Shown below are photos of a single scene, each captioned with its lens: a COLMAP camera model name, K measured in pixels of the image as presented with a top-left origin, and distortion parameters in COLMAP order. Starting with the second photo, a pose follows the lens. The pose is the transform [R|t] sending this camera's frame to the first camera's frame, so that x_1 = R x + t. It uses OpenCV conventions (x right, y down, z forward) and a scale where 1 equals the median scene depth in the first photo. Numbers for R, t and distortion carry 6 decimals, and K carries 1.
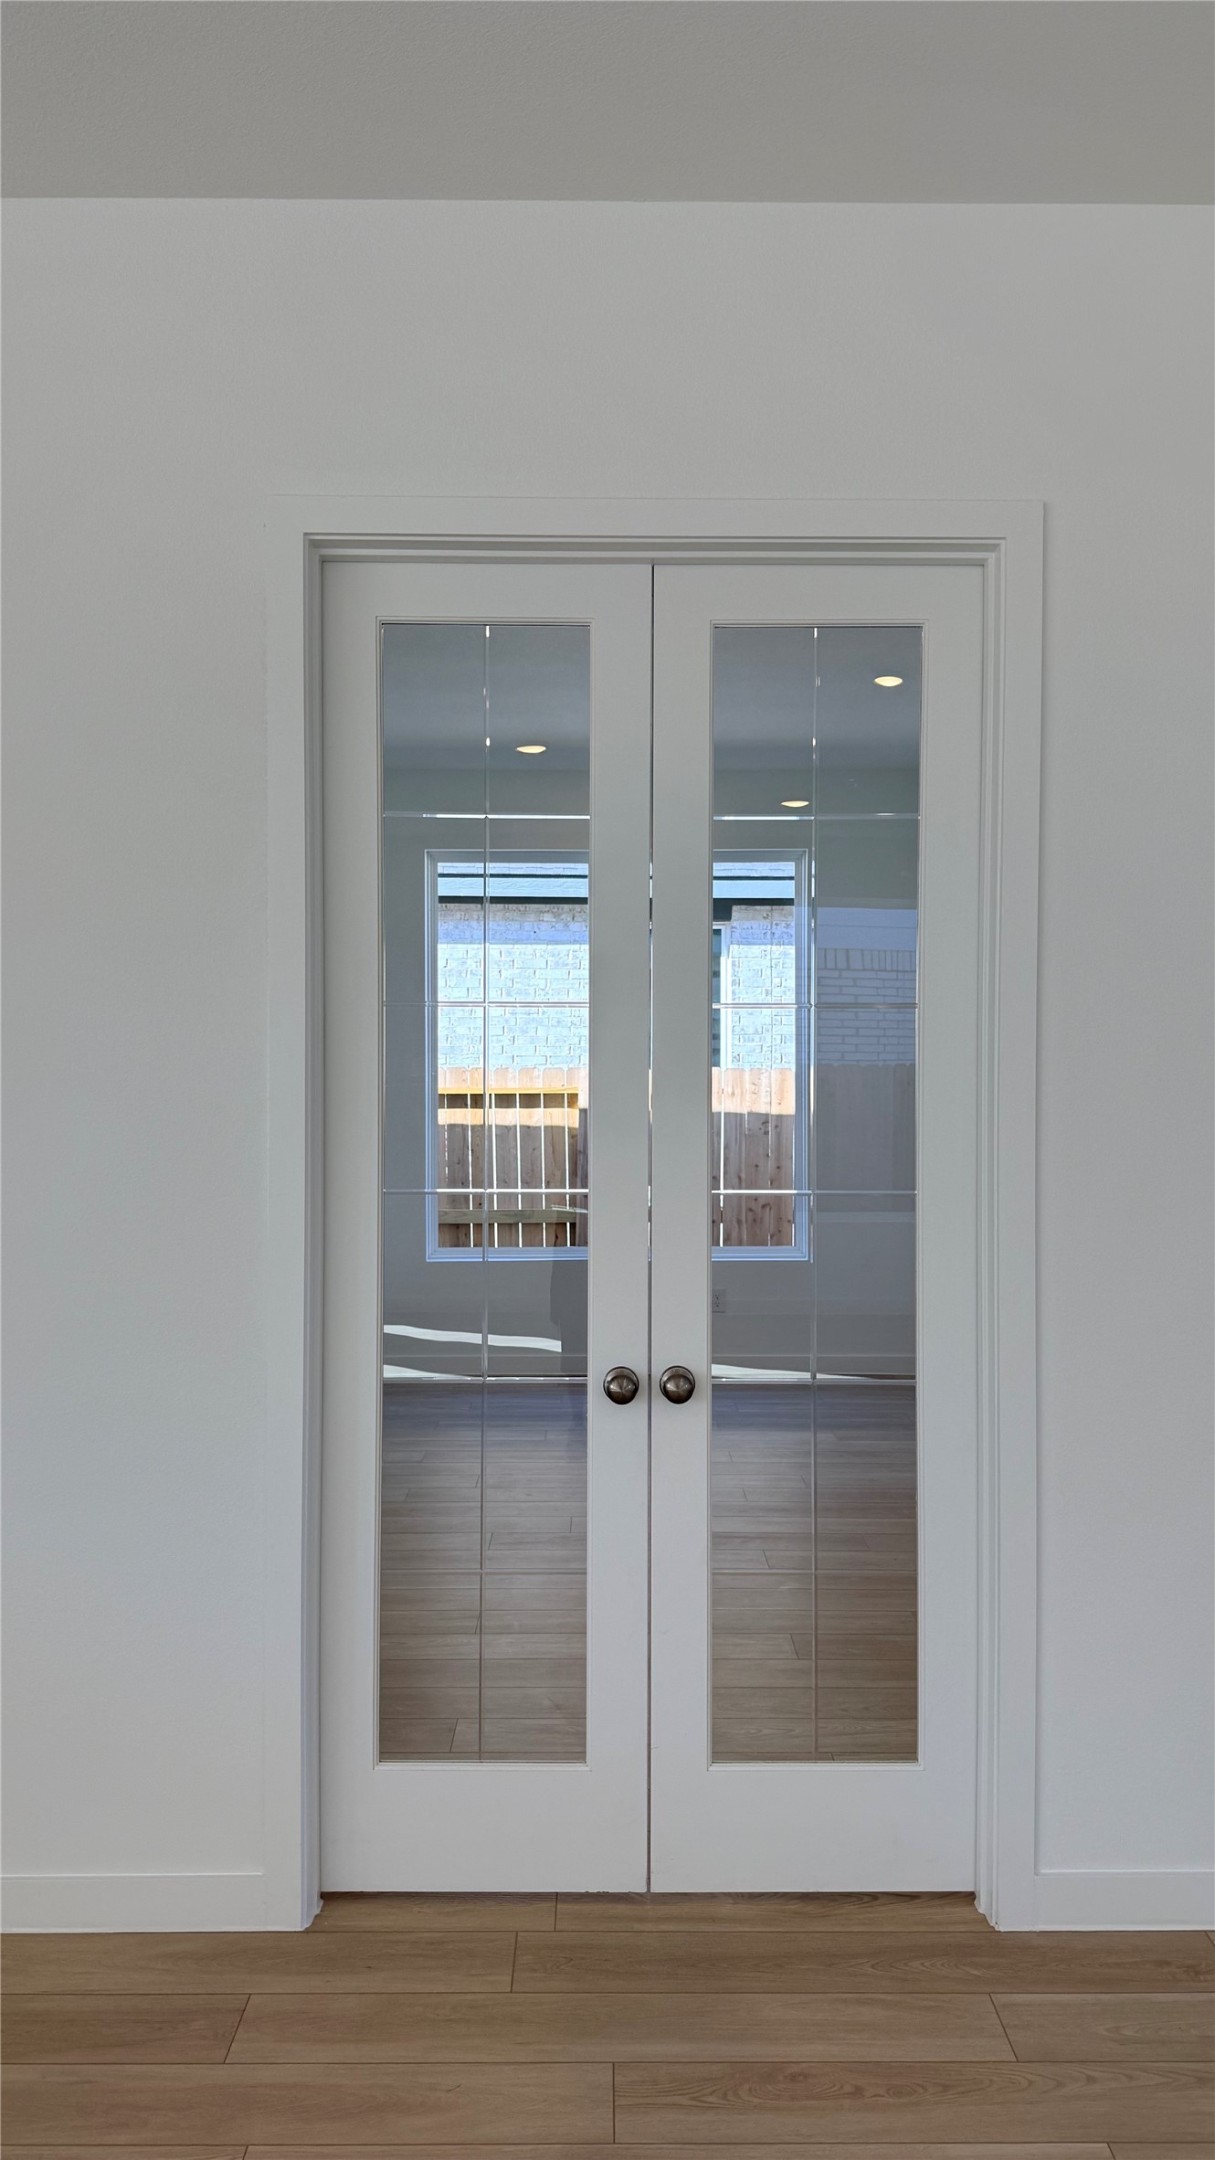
lens RADIAL K [[1497.2, 0, 613.4], [0, 1497.2, 1052.3], [0, 0, 1]] dist [0.145119, -0.140525]
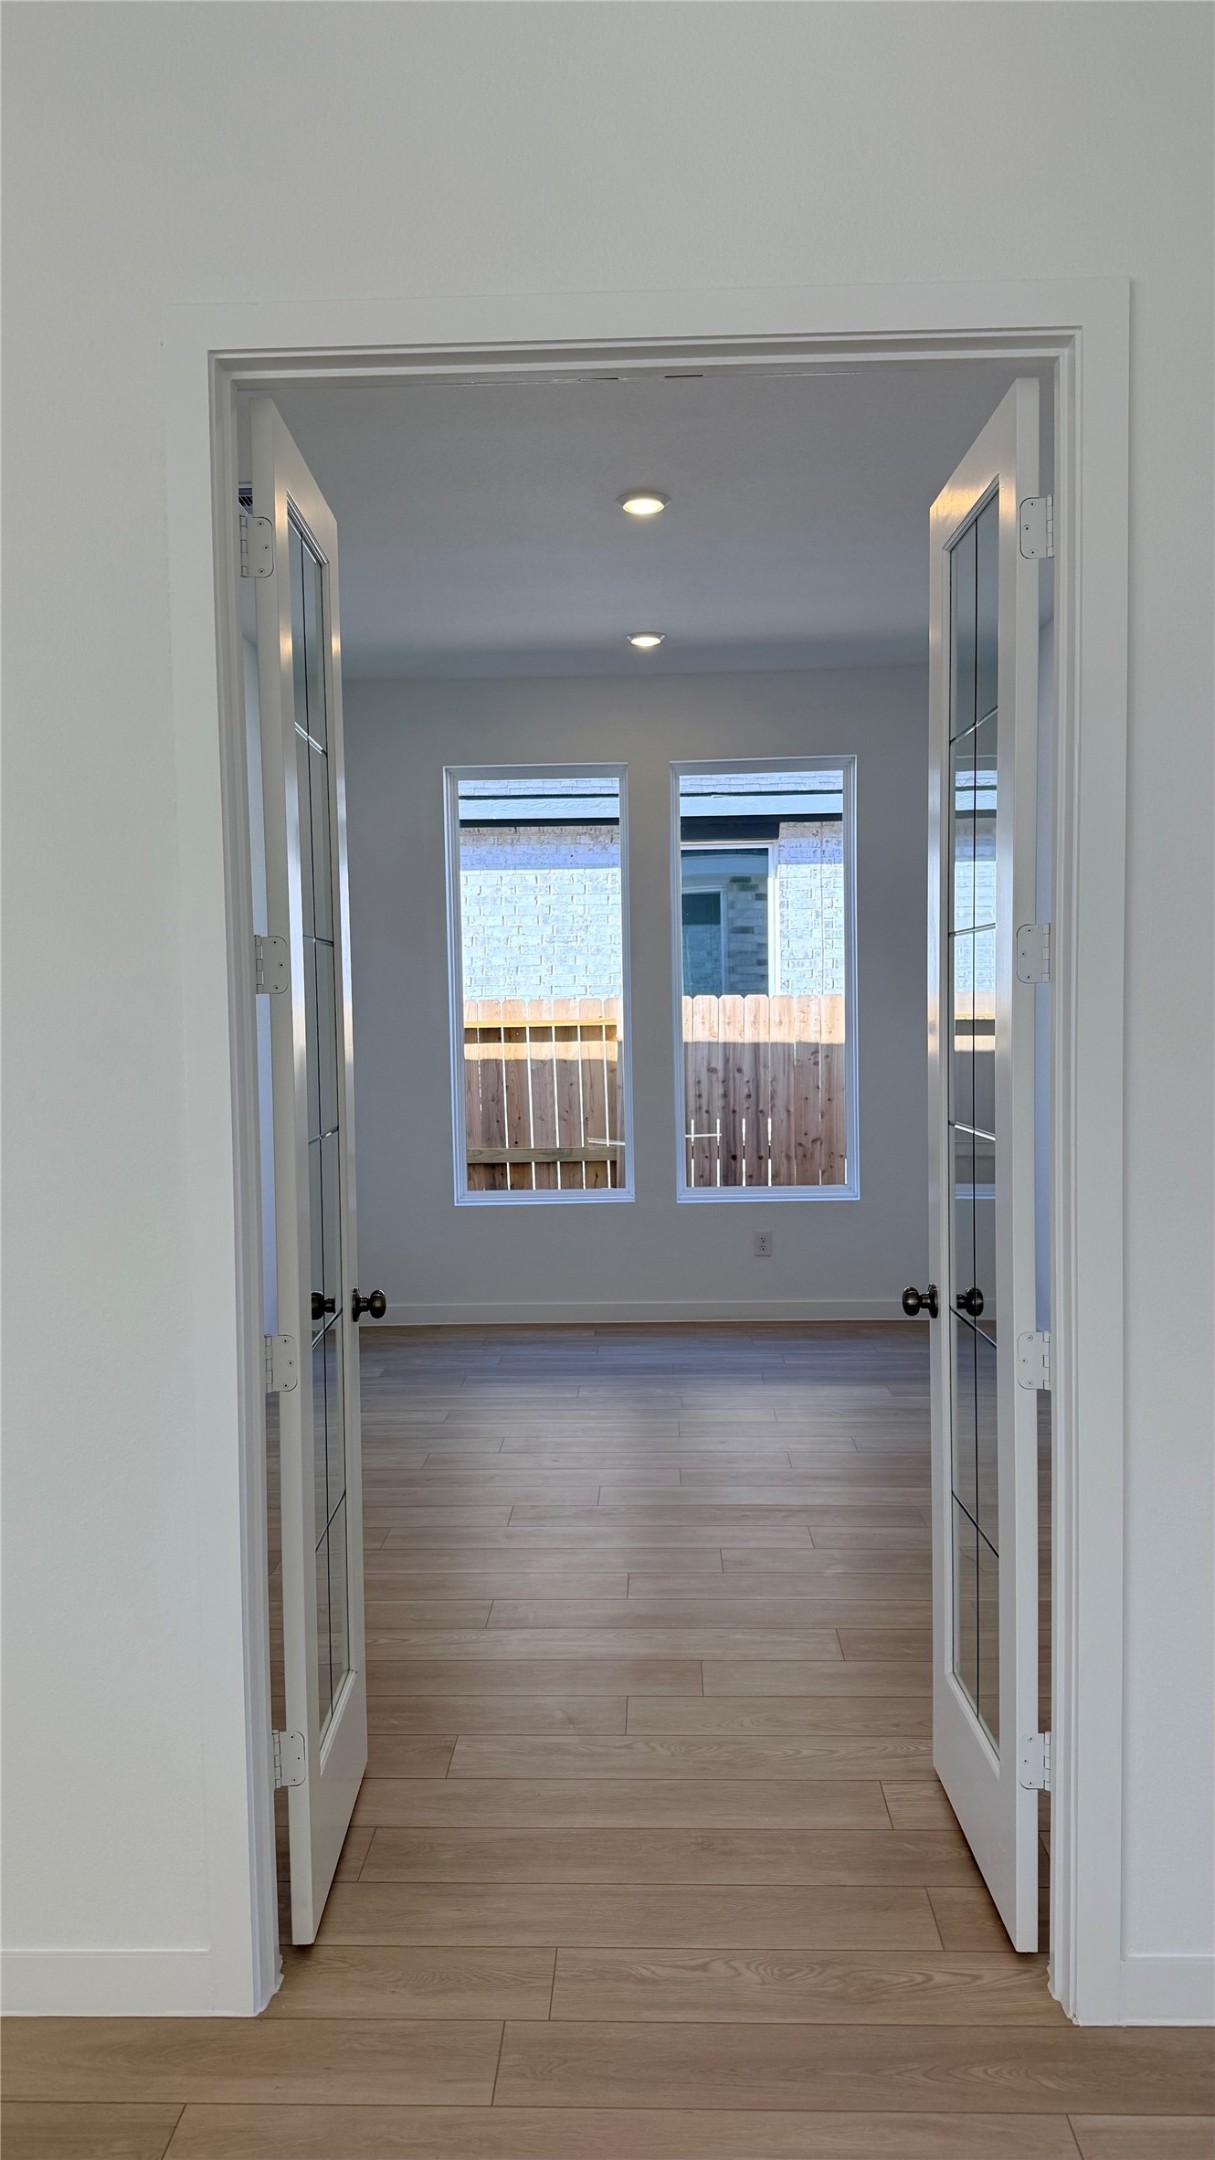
lens RADIAL K [[1497.2, 0, 613.4], [0, 1497.2, 1052.3], [0, 0, 1]] dist [0.145119, -0.140525]
pose [[0.999079, -0.016647, -0.039545, 0.011889], [0.018538, 0.998678, 0.047946, -0.000839], [0.038695, -0.048635, 0.998067, 0.052816]]
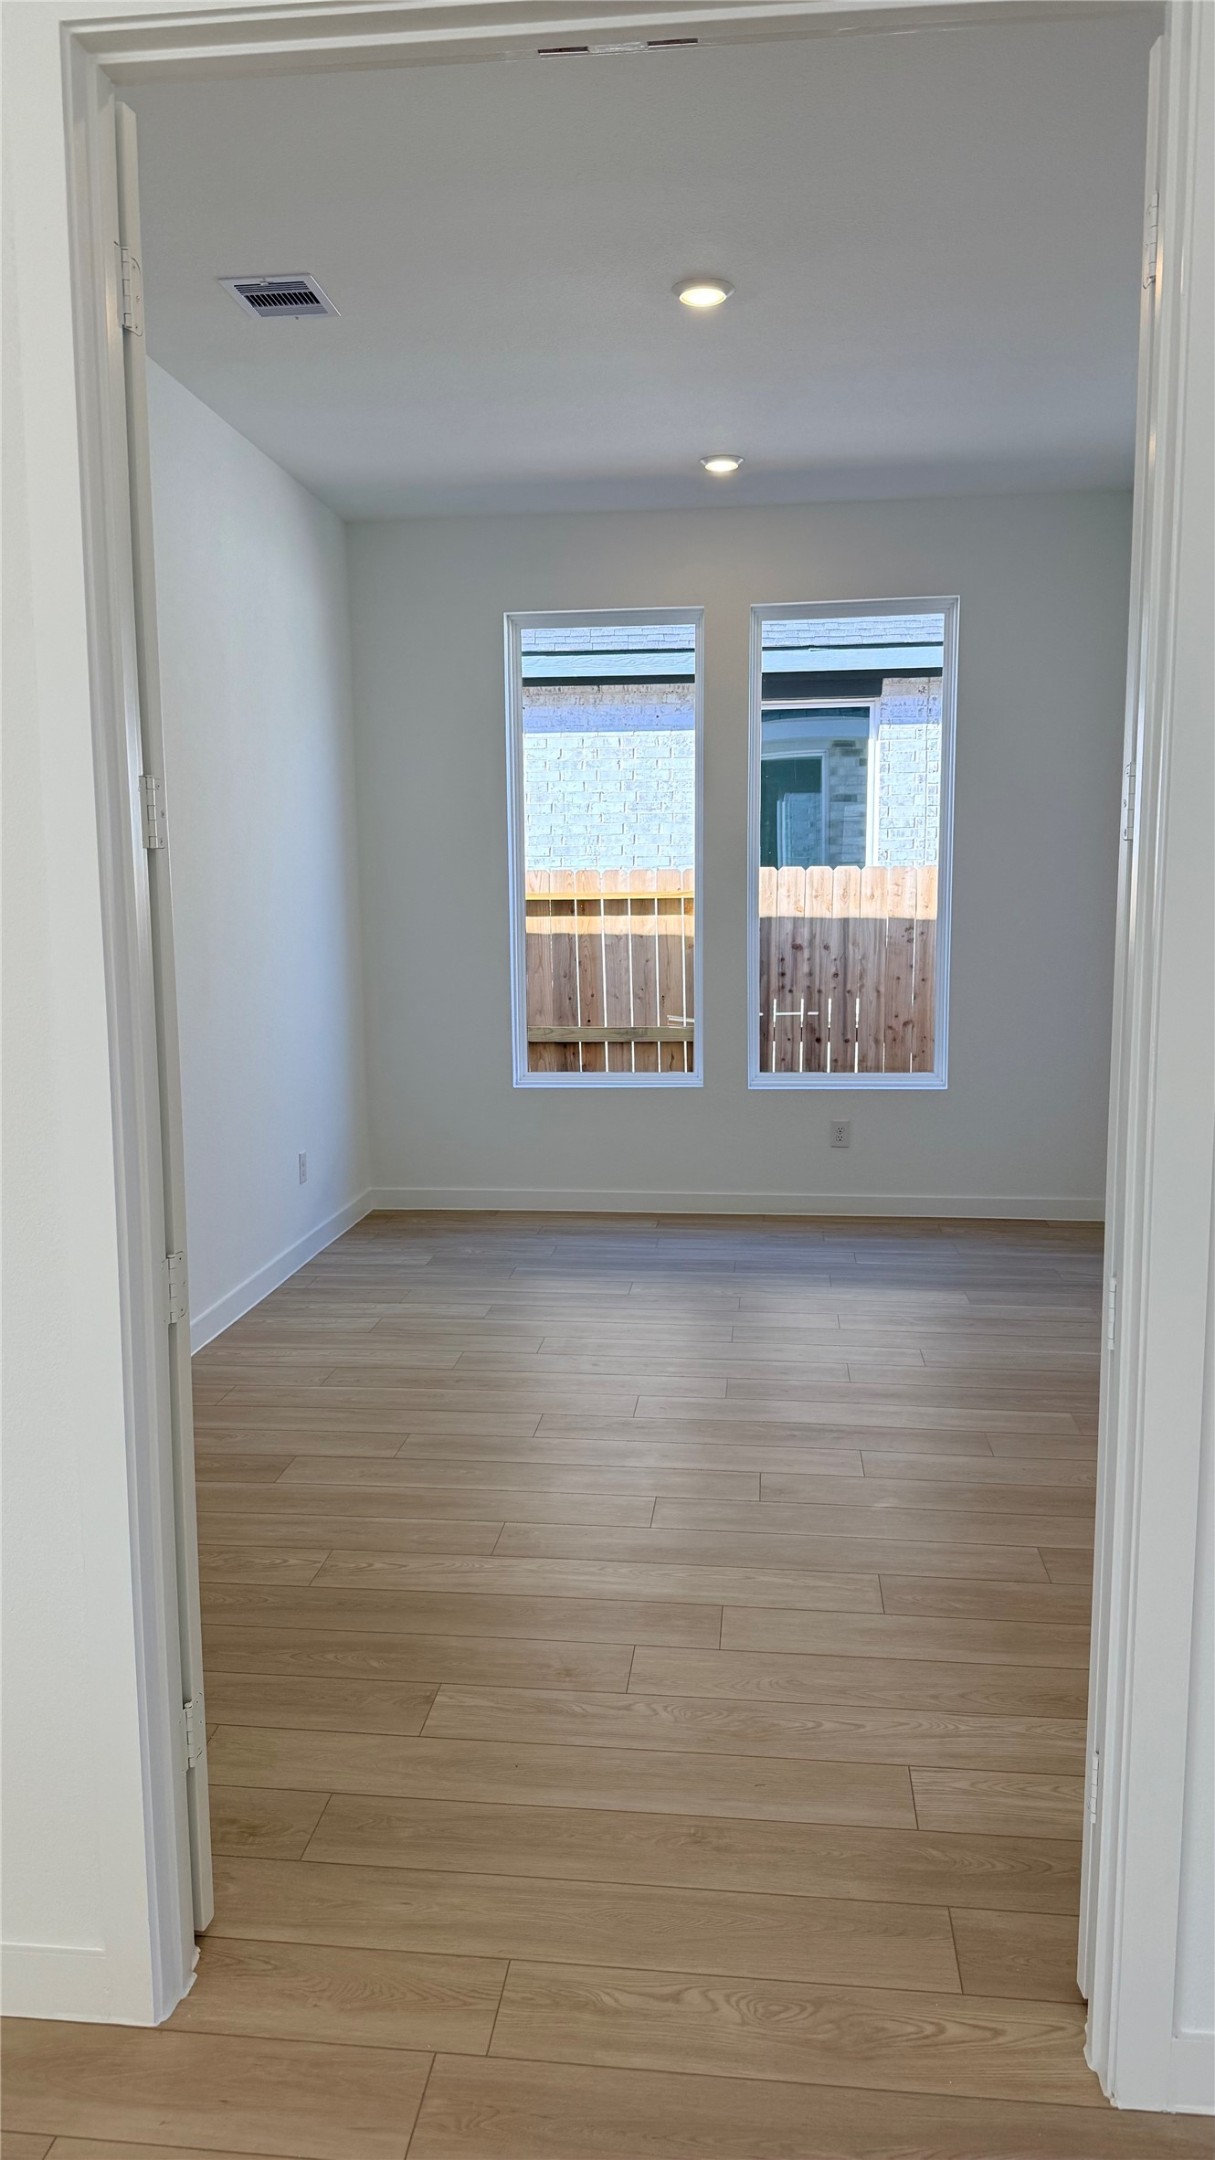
lens RADIAL K [[1498.9, 0, 606.0], [0, 1498.9, 1042.0], [0, 0, 1]] dist [0.148546, -0.143911]
pose [[0.992813, 0.001994, -0.119658, 0.031110], [0.012871, 0.992283, 0.123327, 0.001544], [0.118980, -0.123981, 0.985126, 0.102591]]
